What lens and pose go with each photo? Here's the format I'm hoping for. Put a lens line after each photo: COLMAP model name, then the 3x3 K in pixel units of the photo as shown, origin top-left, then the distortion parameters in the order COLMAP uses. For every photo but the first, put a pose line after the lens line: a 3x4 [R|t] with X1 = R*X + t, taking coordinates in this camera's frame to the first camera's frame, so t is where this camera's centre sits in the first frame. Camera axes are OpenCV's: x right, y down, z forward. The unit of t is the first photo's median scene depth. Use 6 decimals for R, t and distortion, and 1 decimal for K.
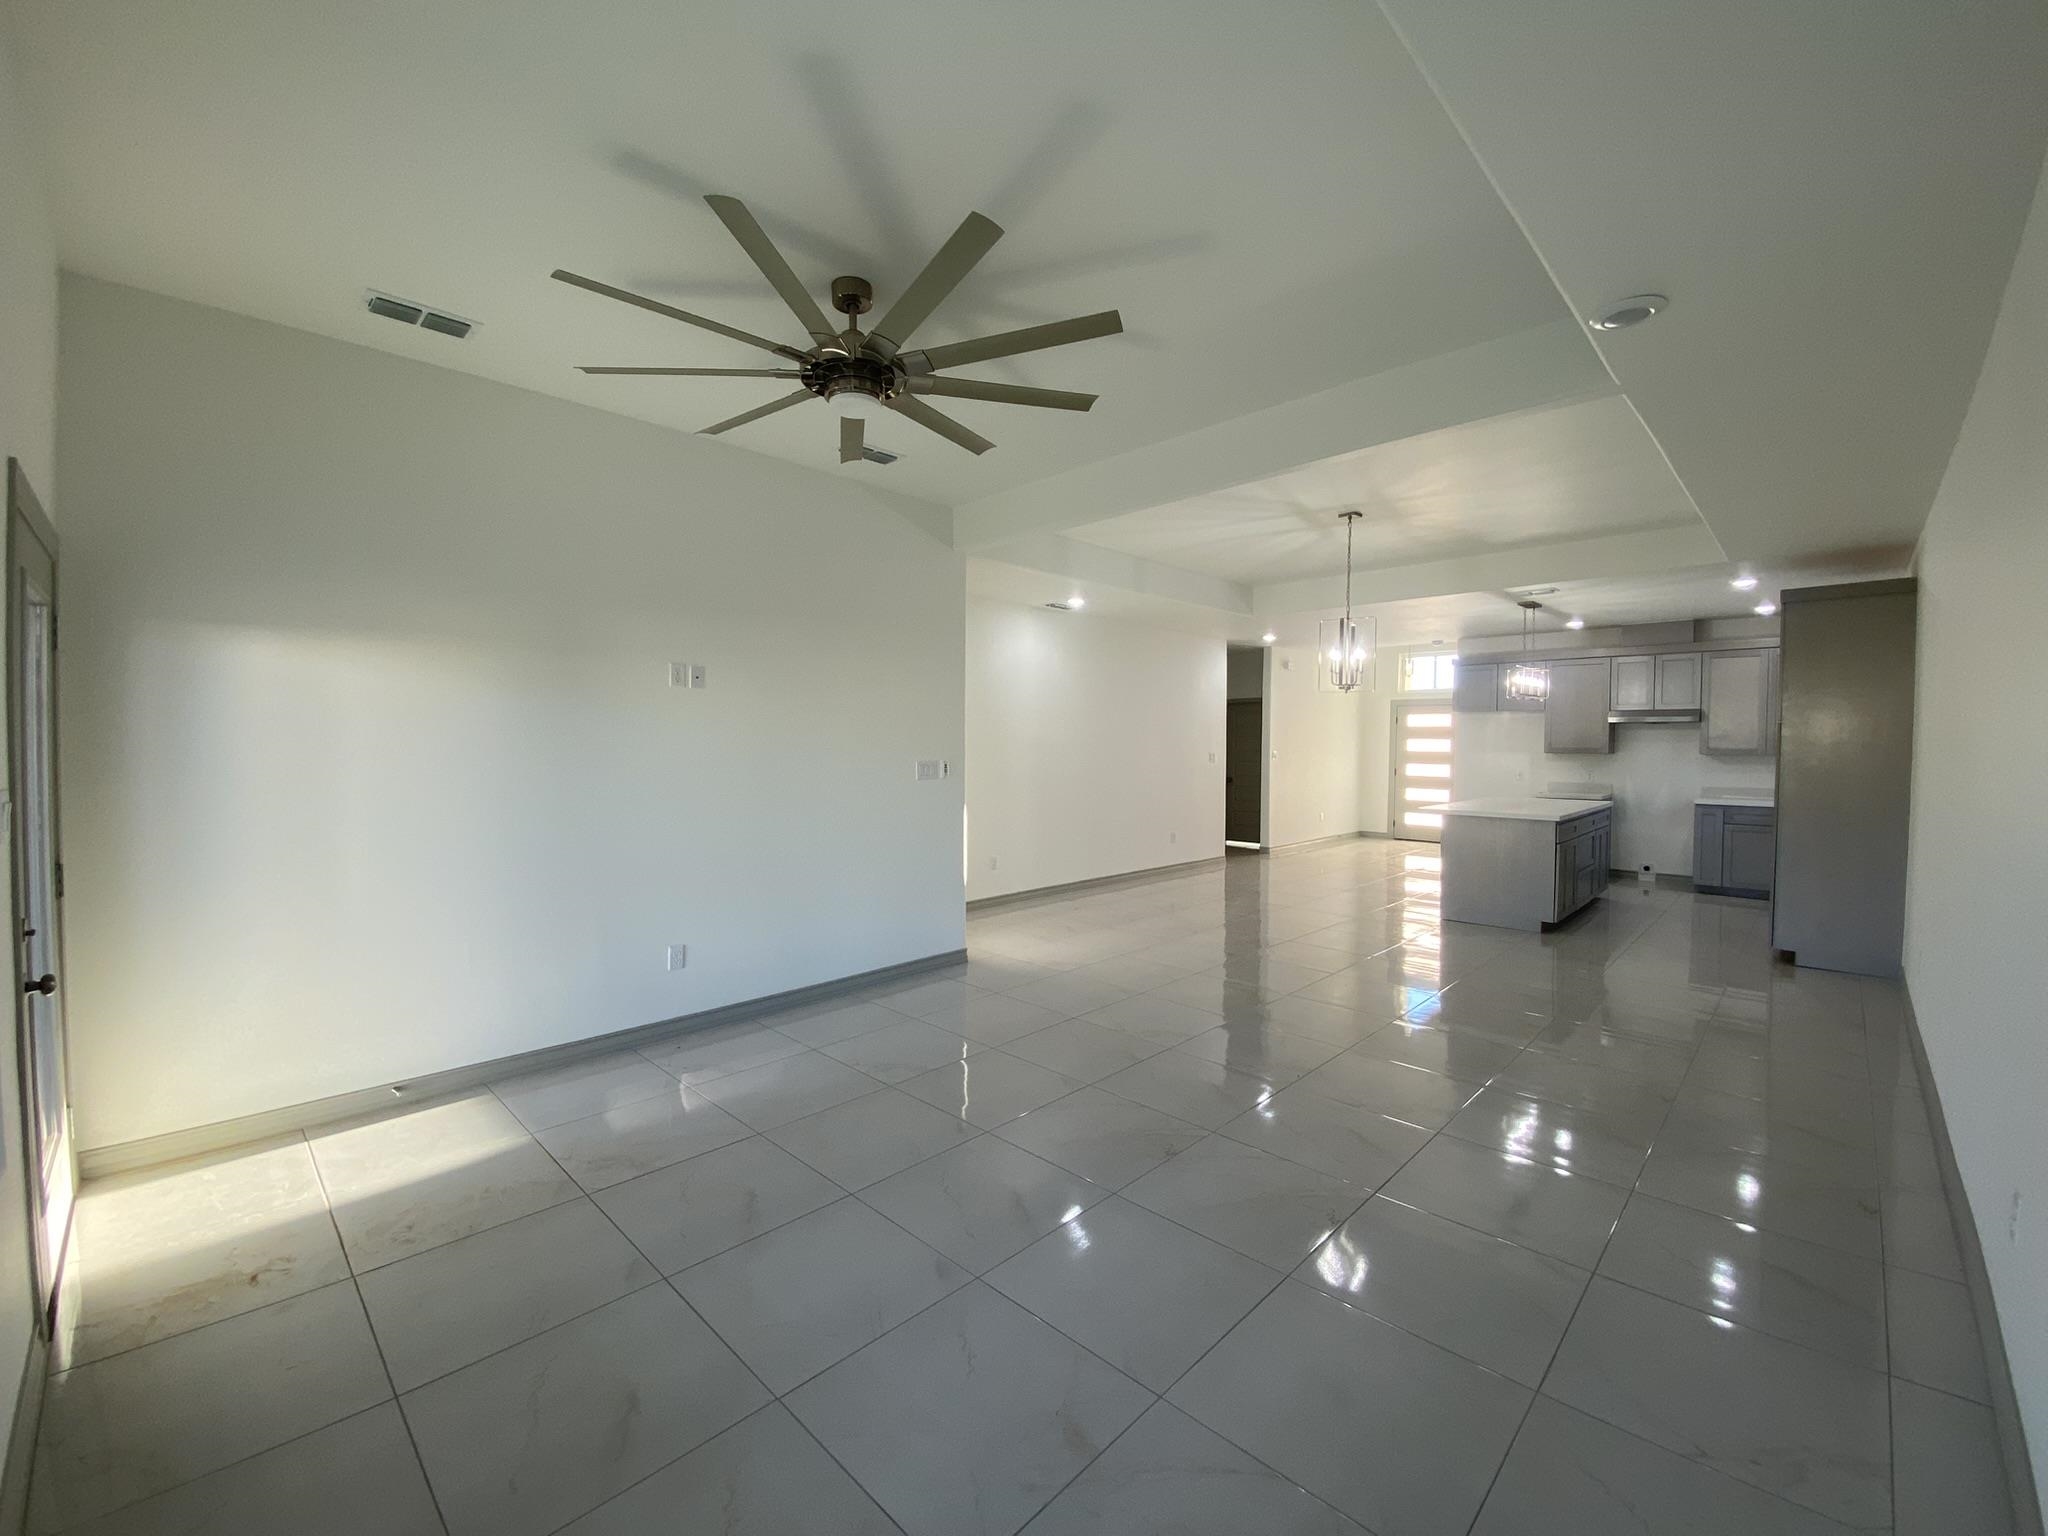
lens RADIAL K [[836.9, 0, 1016.0], [0, 836.9, 765.3], [0, 0, 1]] dist [0.011121, -0.018989]
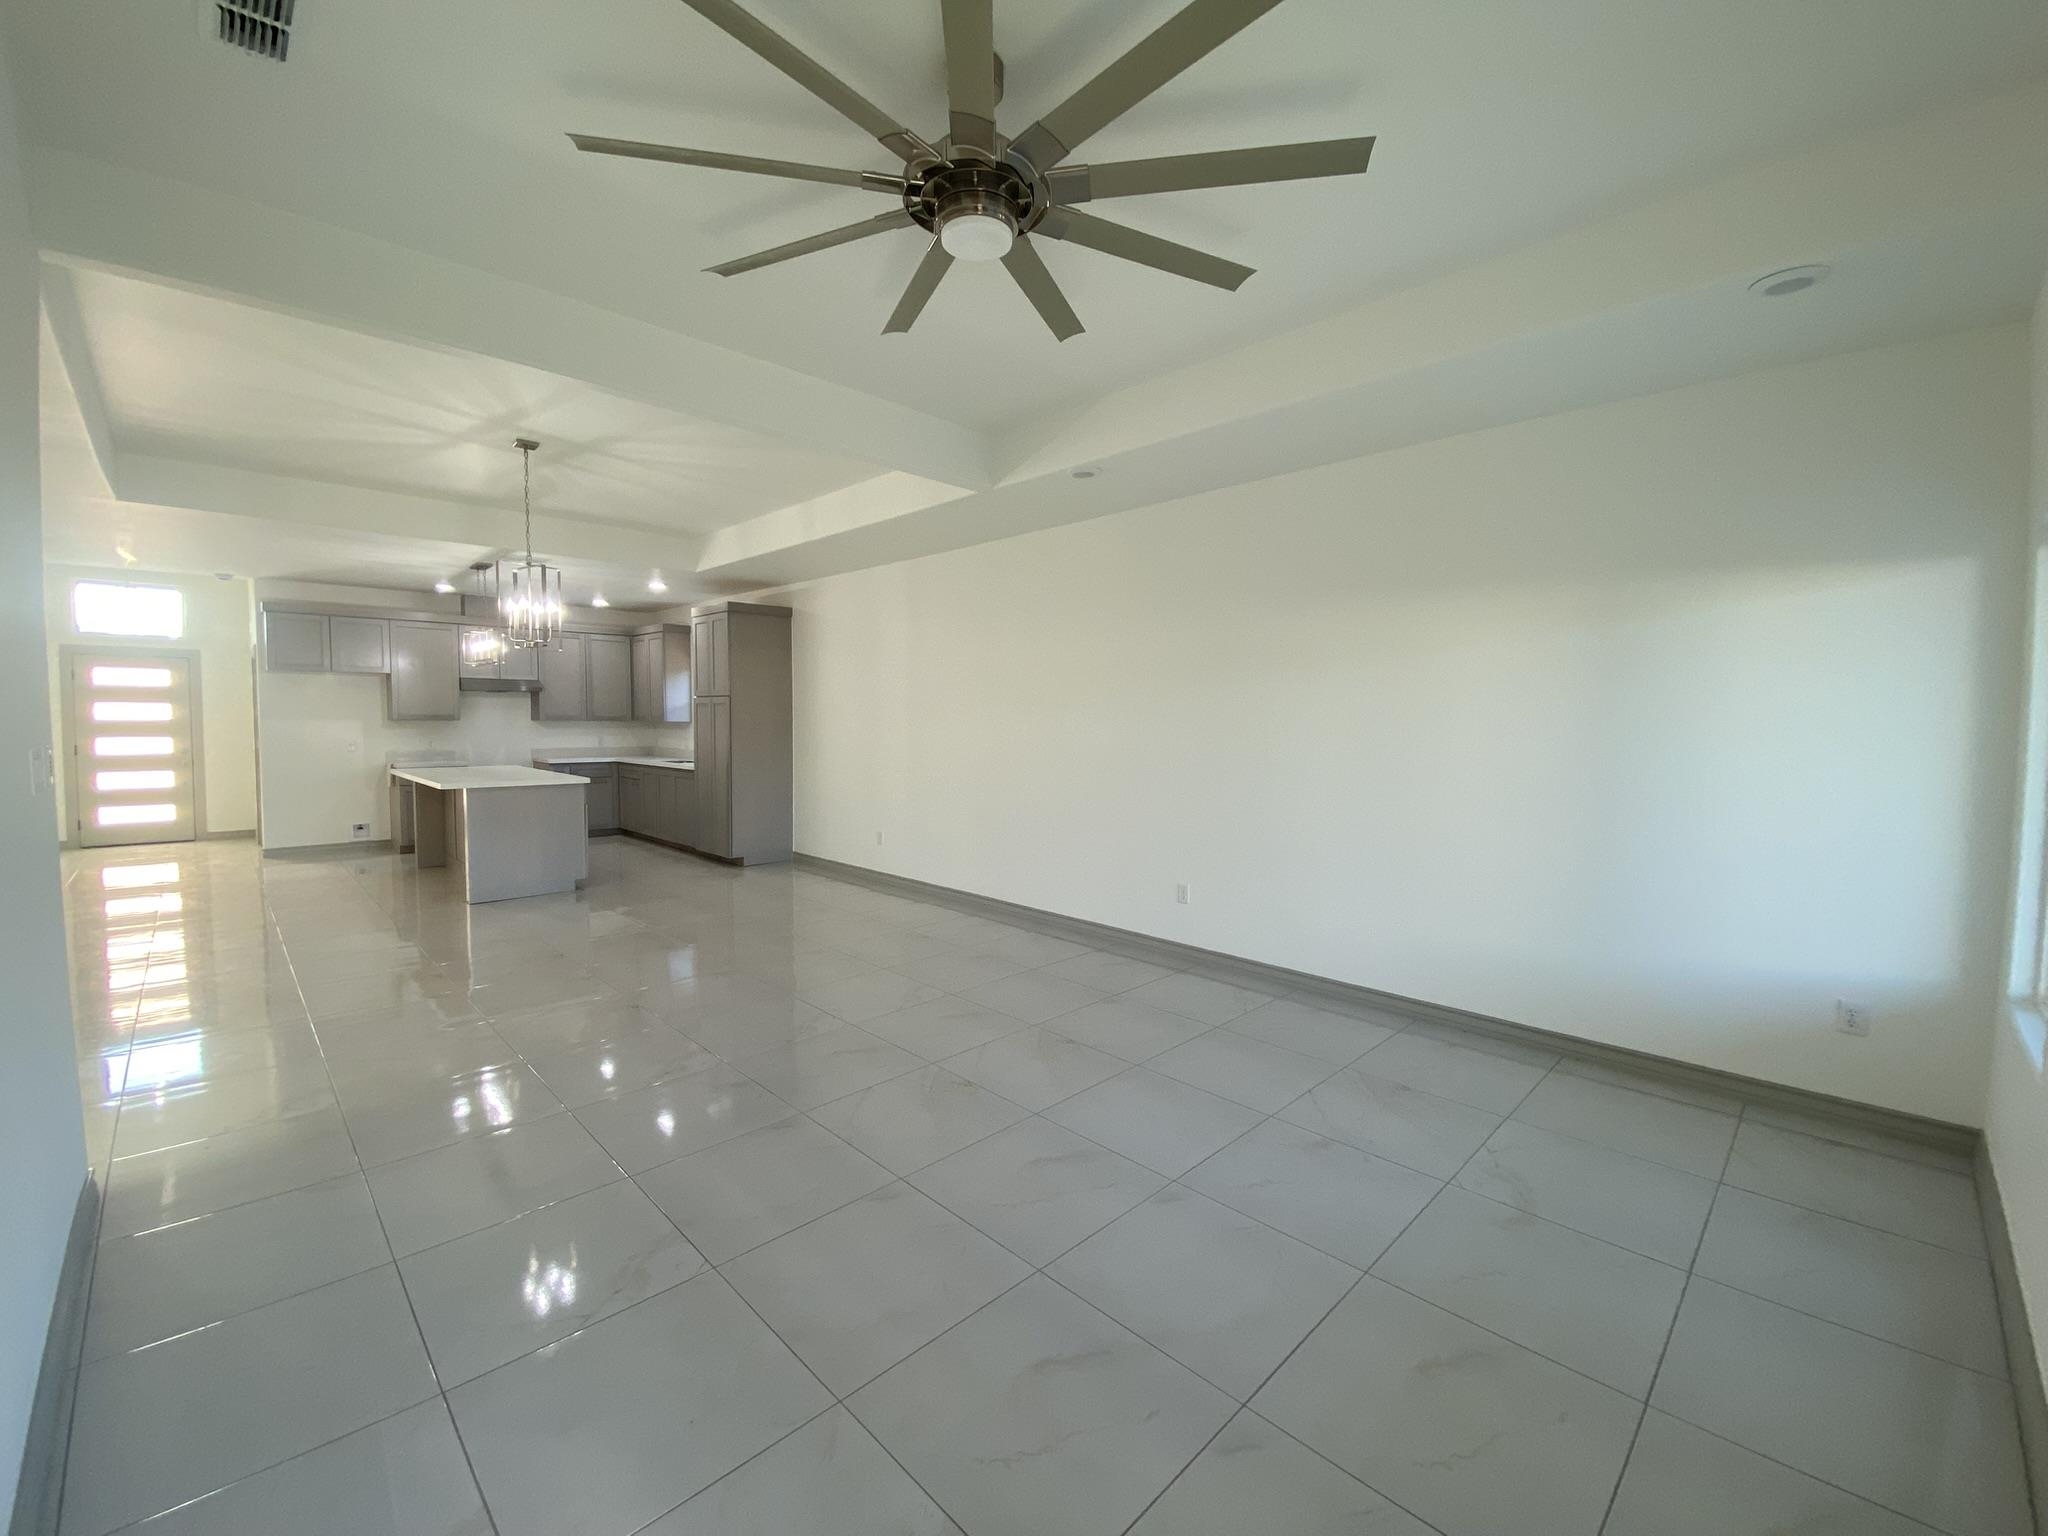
lens RADIAL K [[836.9, 0, 1016.0], [0, 836.9, 765.3], [0, 0, 1]] dist [0.011121, -0.018989]
pose [[0.010767, -0.056650, 0.998336, -0.359080], [0.019597, 0.998214, 0.056432, -0.005160], [-0.999750, 0.018957, 0.011858, 0.372989]]
